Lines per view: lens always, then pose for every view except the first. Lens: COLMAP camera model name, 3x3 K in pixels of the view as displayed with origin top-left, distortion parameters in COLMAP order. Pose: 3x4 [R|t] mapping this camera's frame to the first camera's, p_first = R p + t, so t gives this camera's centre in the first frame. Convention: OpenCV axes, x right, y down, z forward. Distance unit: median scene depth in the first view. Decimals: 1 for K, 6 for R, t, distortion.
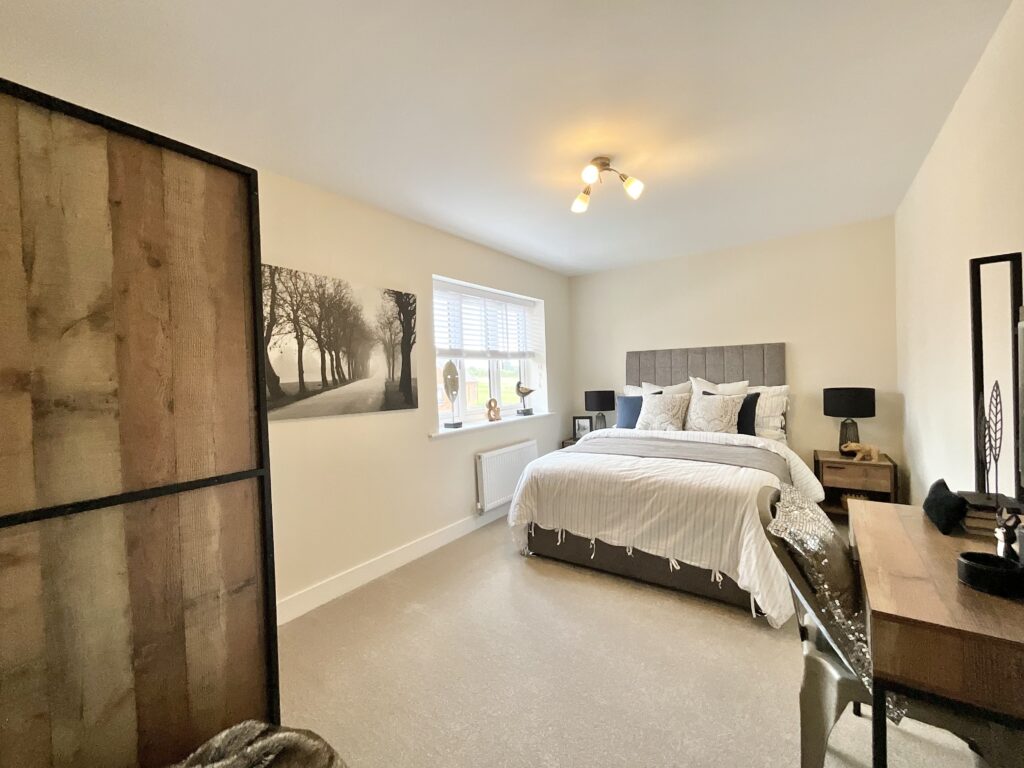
lens RADIAL K [[418.1, 0, 511.5], [0, 418.1, 384.8], [0, 0, 1]] dist [0.002840, -0.000298]
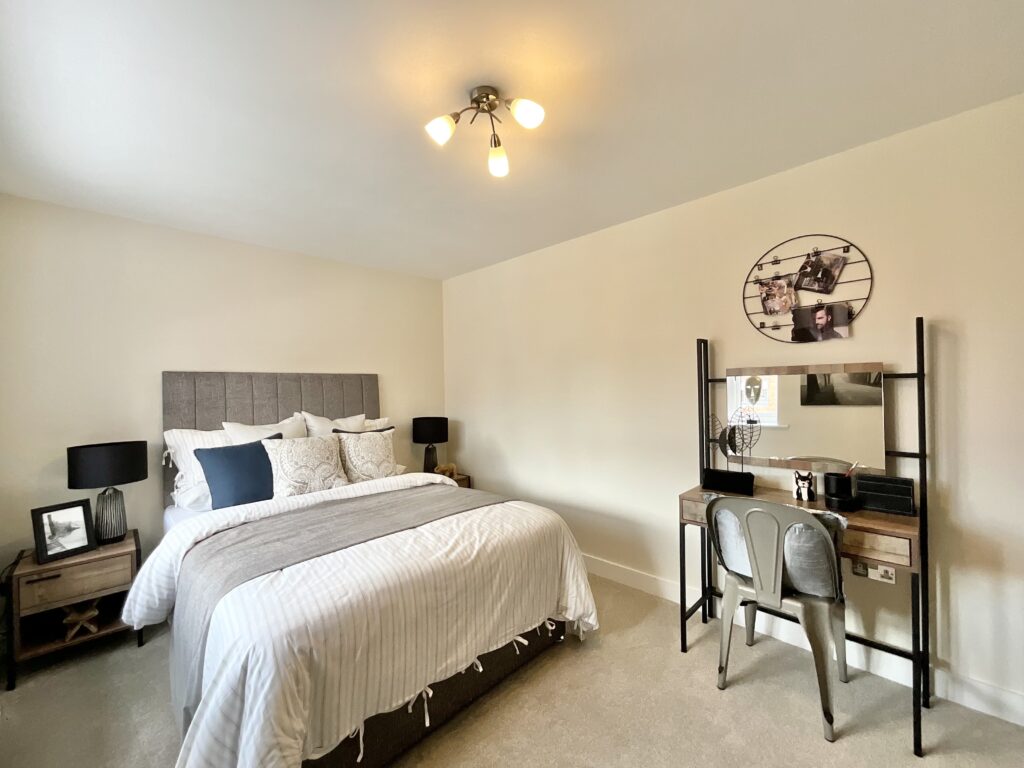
lens RADIAL K [[418.1, 0, 513.5], [0, 418.1, 381.4], [0, 0, 1]] dist [0.002840, -0.000298]
pose [[0.152946, 0.044920, 0.987213, -0.428231], [0.036349, 0.998035, -0.051043, -0.034812], [-0.987566, 0.043691, 0.151013, 0.846942]]
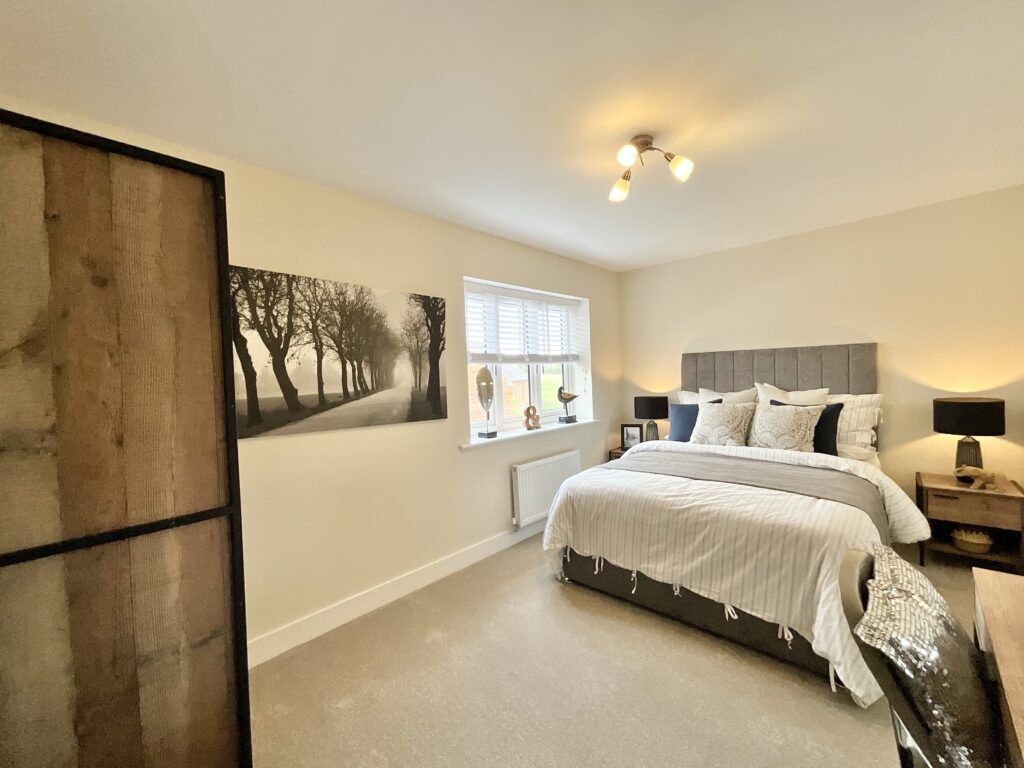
lens RADIAL K [[418.1, 0, 511.0], [0, 418.1, 384.5], [0, 0, 1]] dist [0.002840, -0.000298]
pose [[0.990811, 0.002074, -0.135238, 0.060987], [-0.001151, 0.999976, 0.006902, -0.034873], [0.135249, -0.006683, 0.990789, 0.101915]]
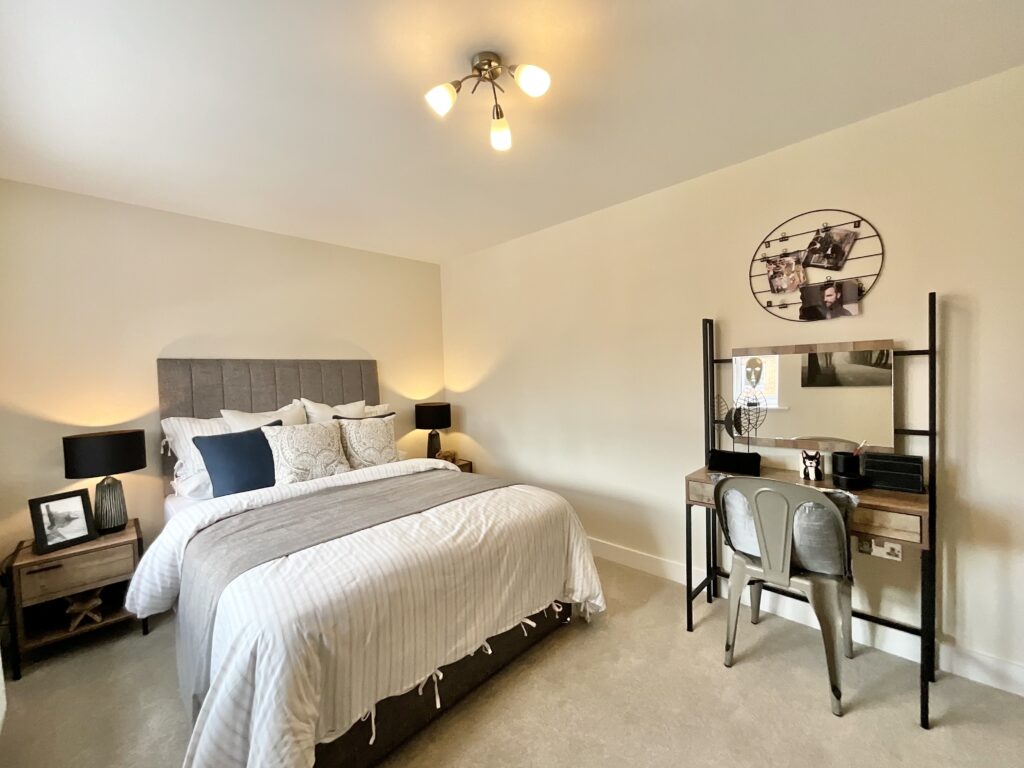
lens RADIAL K [[418.1, 0, 512.9], [0, 418.1, 381.6], [0, 0, 1]] dist [0.002840, -0.000298]
pose [[0.145783, 0.012366, 0.989239, -0.415134], [0.048453, 0.998633, -0.019624, -0.026399], [-0.988129, 0.050792, 0.144984, 0.866048]]
